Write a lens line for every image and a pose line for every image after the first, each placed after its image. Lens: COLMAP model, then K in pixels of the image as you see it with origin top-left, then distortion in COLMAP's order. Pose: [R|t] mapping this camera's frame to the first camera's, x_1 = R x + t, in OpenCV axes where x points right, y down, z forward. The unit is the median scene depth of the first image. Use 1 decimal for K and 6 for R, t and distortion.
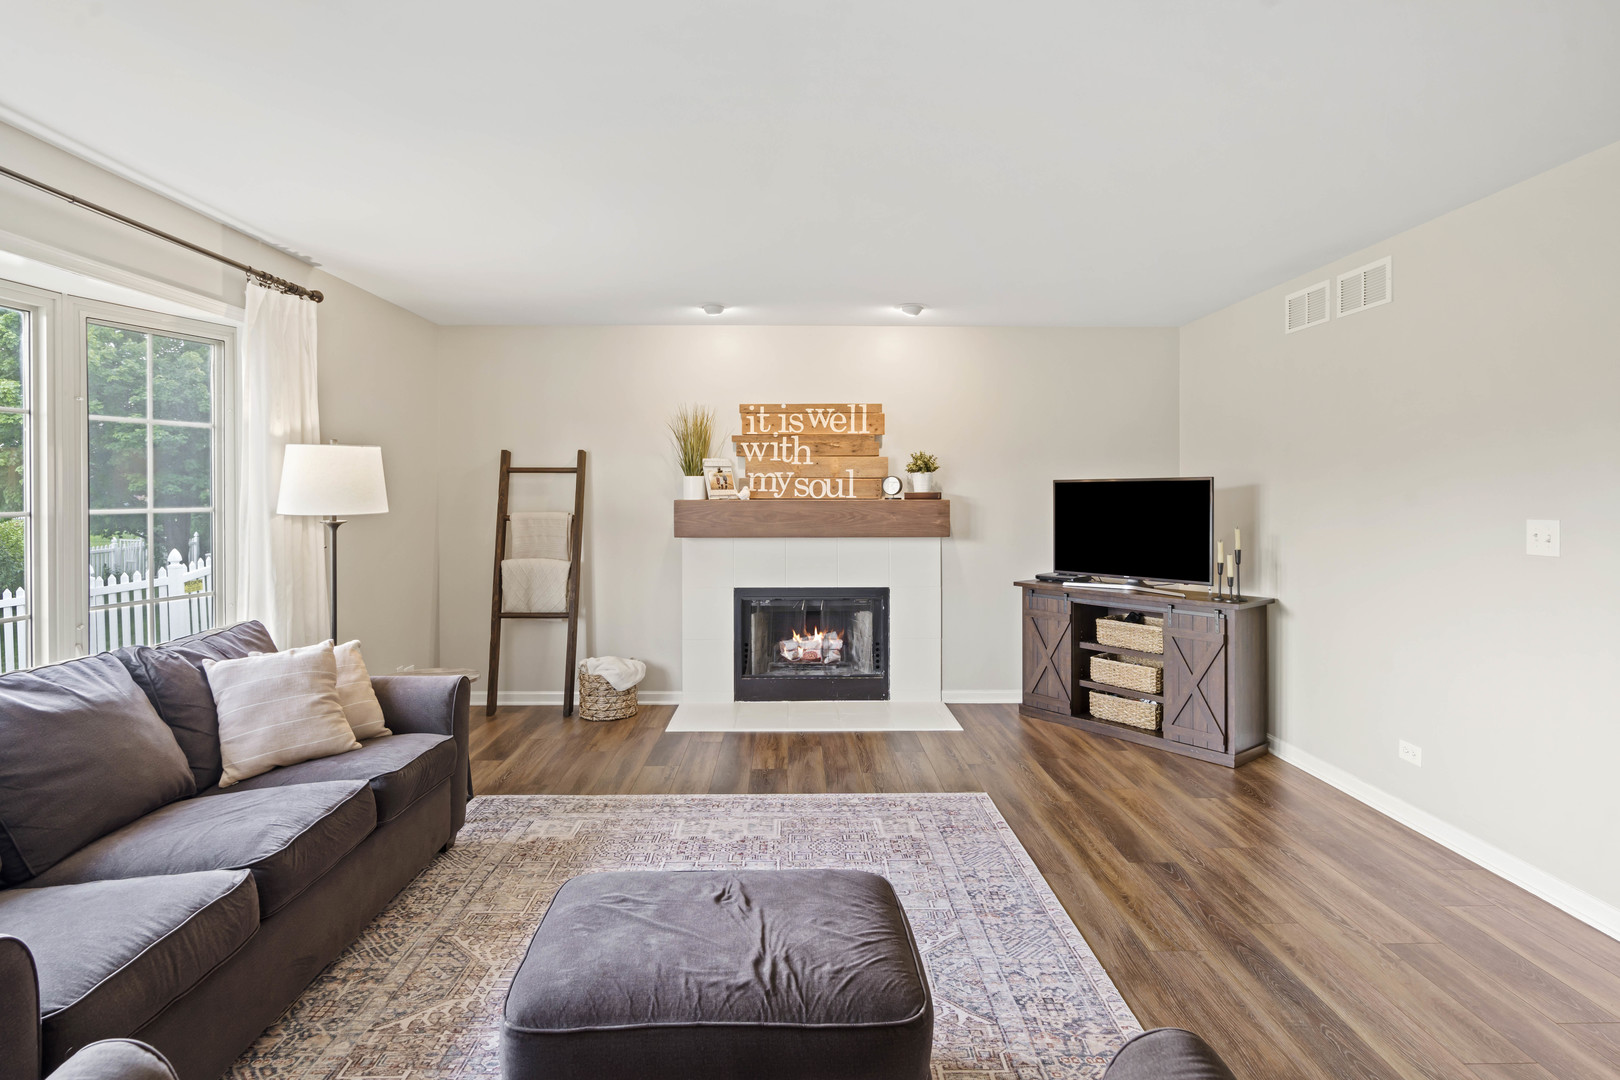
lens RADIAL K [[842.4, 0, 801.2], [0, 842.4, 493.4], [0, 0, 1]] dist [-0.001552, 0.000835]
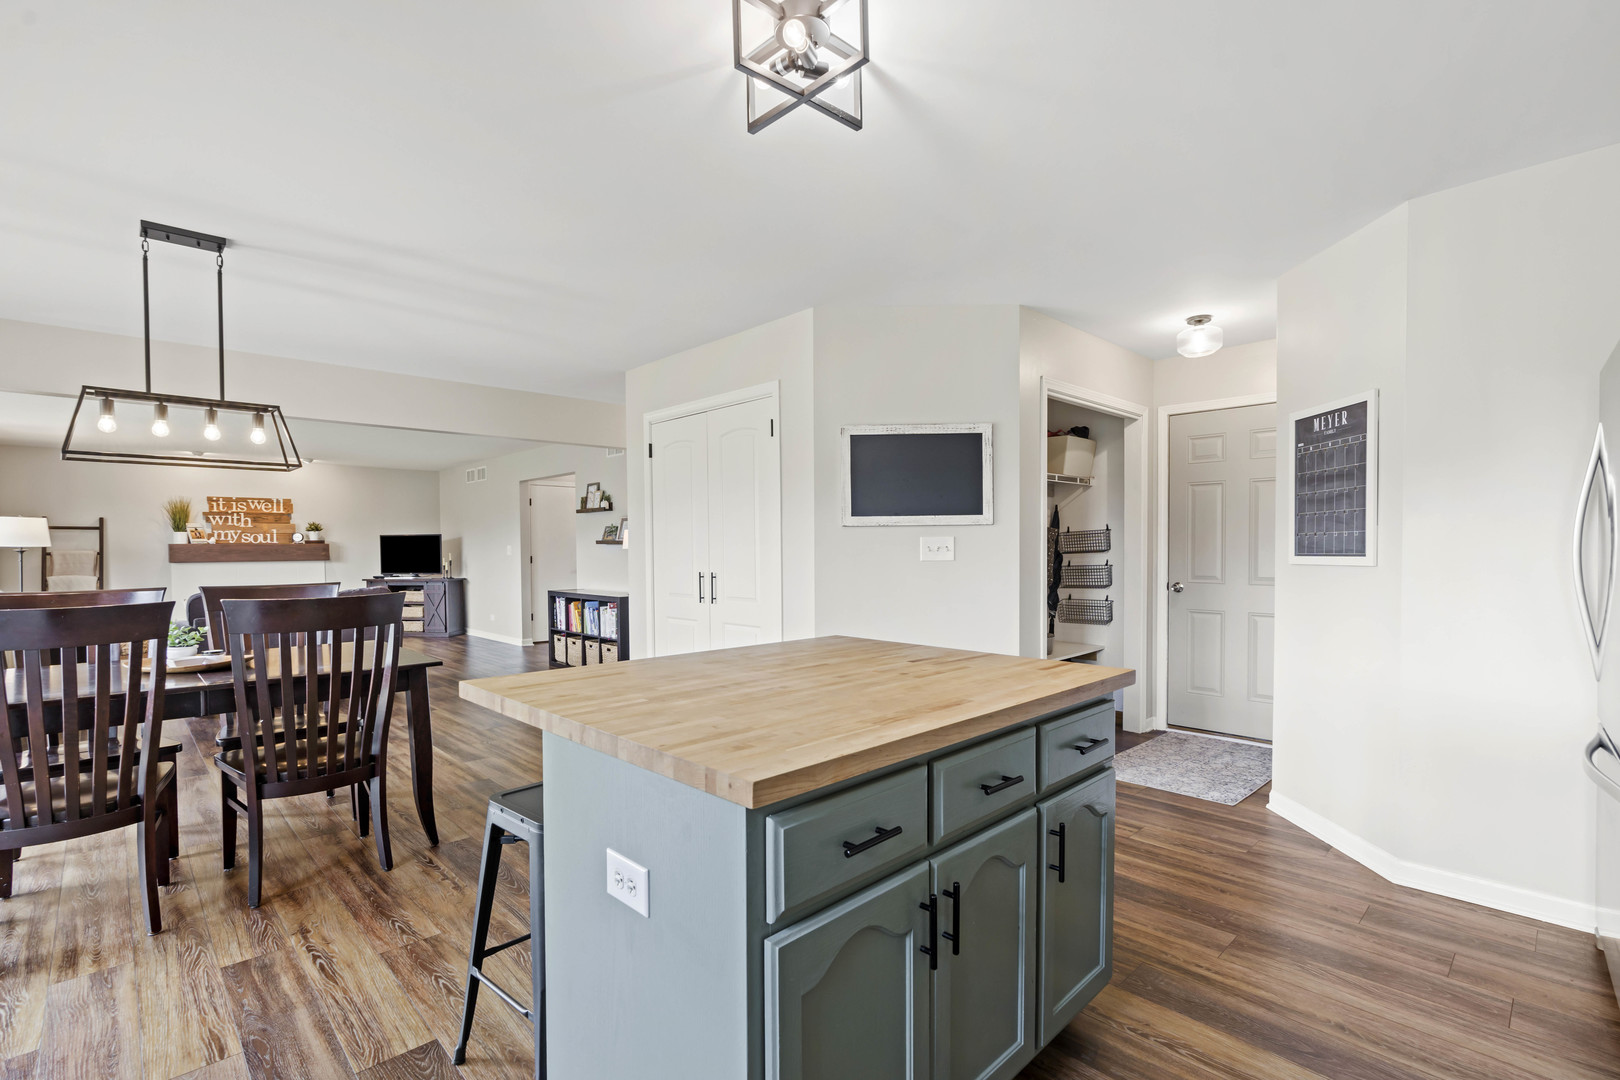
lens RADIAL K [[752.8, 0, 805.7], [0, 752.8, 564.3], [0, 0, 1]] dist [-0.002741, -0.000070]
pose [[0.733520, -0.018608, 0.679413, -0.255721], [0.005383, 0.999753, 0.021570, 0.026118], [-0.679646, -0.012165, 0.733439, -1.339094]]
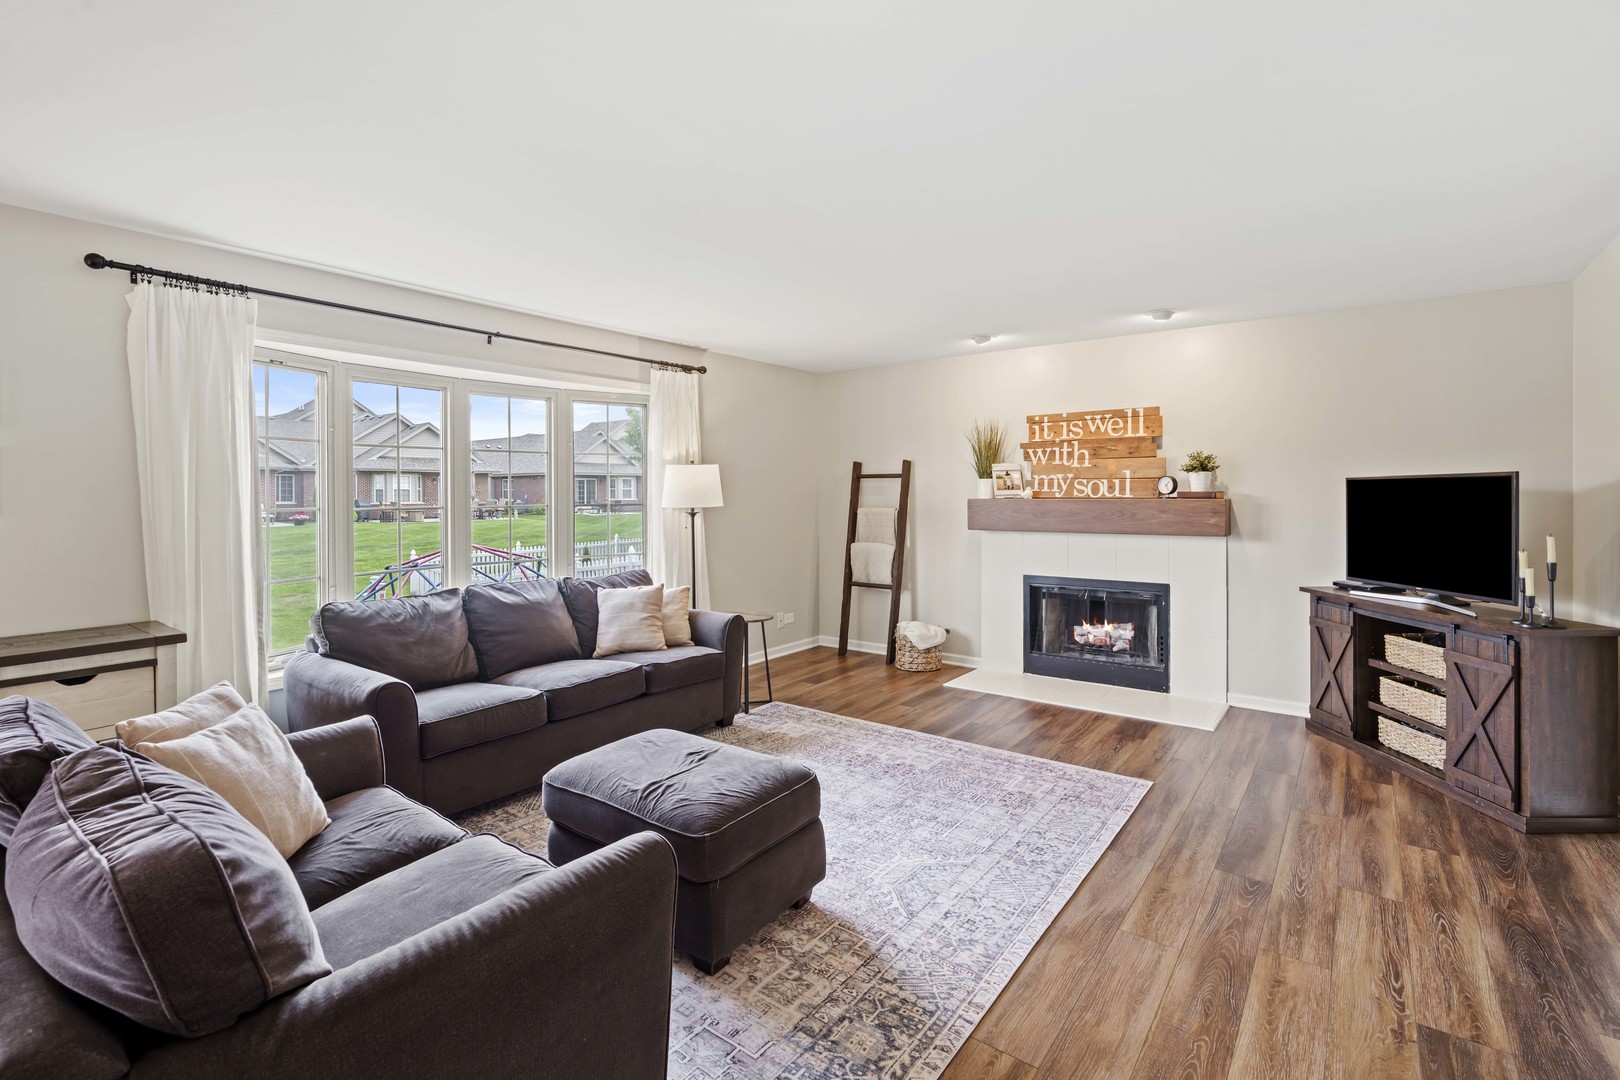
lens RADIAL K [[742.1, 0, 811.7], [0, 742.1, 493.0], [0, 0, 1]] dist [-0.001375, 0.000245]
pose [[0.789483, -0.002928, -0.613765, 0.329962], [0.003170, 0.999995, -0.000694, -0.000579], [0.613764, -0.001398, 0.789488, 0.017127]]
